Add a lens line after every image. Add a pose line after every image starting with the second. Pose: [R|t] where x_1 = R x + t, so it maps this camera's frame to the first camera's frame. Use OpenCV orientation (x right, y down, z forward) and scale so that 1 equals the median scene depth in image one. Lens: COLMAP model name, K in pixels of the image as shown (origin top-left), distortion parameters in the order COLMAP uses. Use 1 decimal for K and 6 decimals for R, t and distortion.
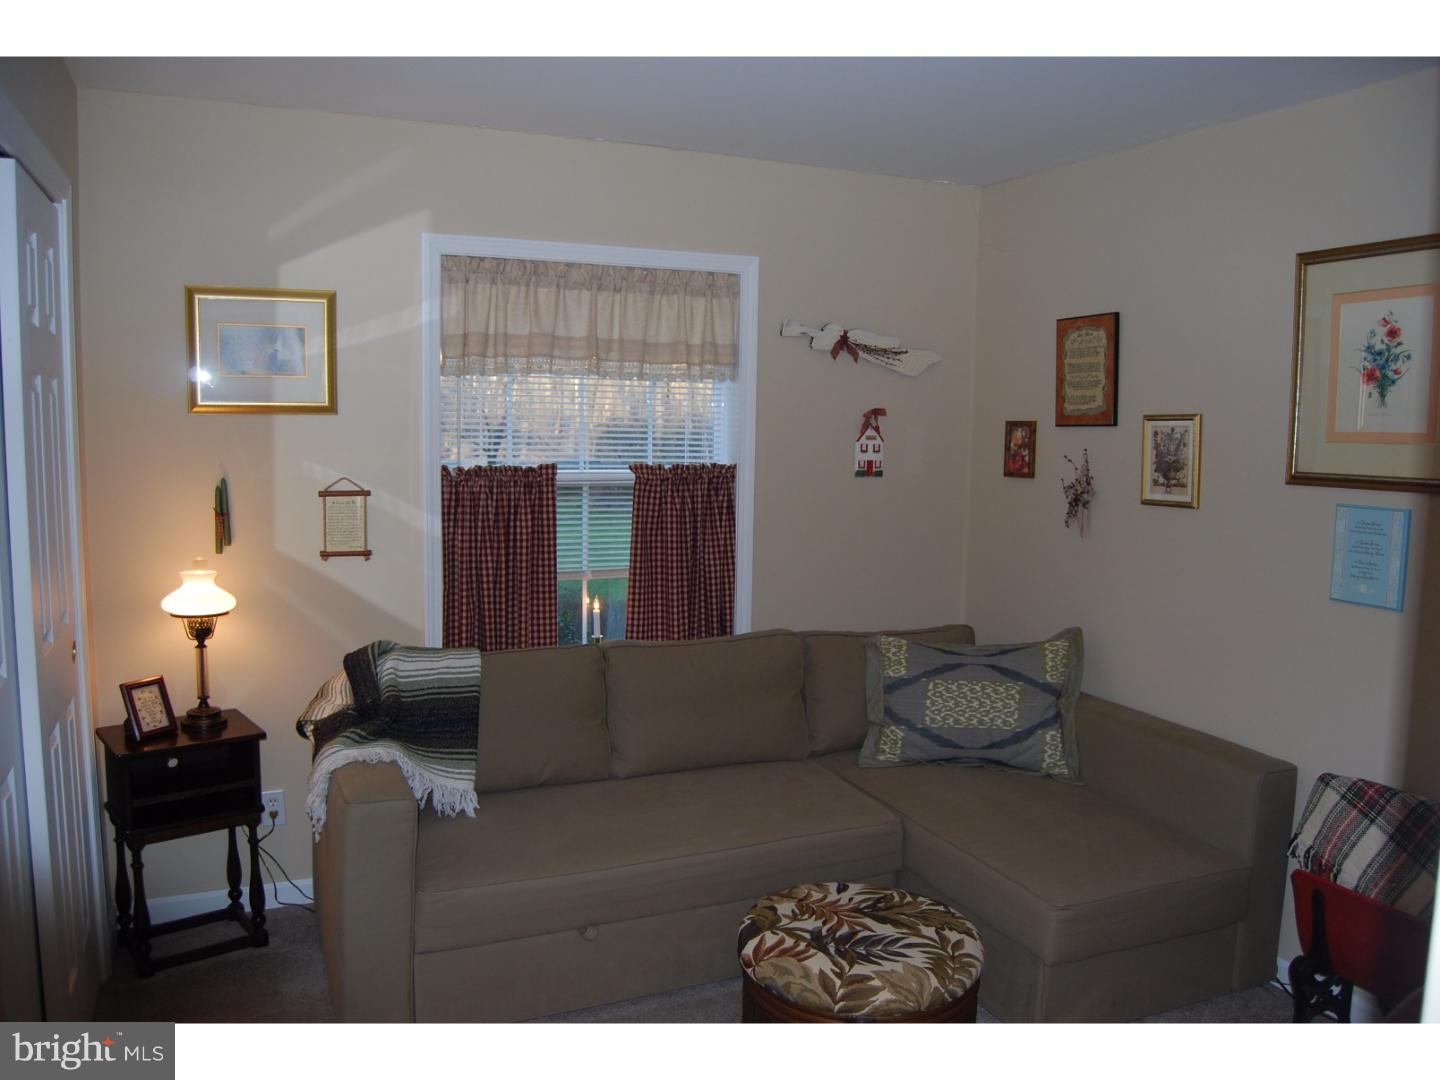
lens RADIAL K [[1125.6, 0, 720.0], [0, 1125.6, 540.0], [0, 0, 1]] dist [-0.068586, -0.000490]
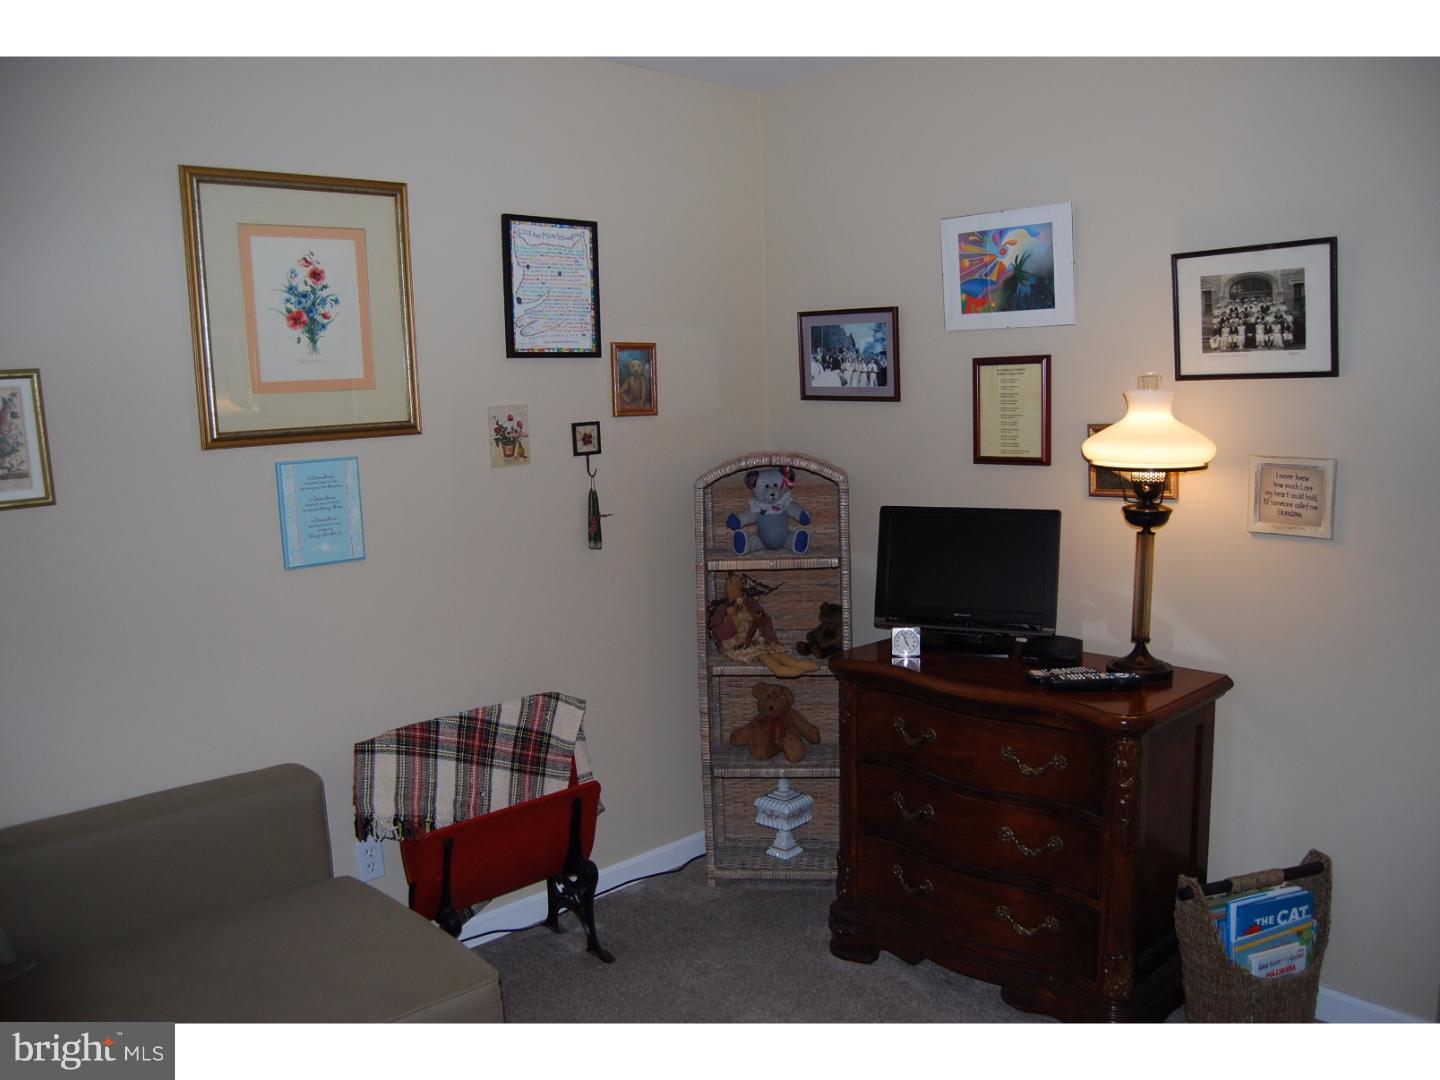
lens RADIAL K [[1125.6, 0, 720.0], [0, 1125.6, 540.0], [0, 0, 1]] dist [-0.068586, -0.000490]
pose [[-0.322874, -0.135532, 0.936688, -0.423795], [0.128046, 0.974339, 0.185117, -0.096158], [-0.937740, 0.179708, -0.297234, 0.975969]]
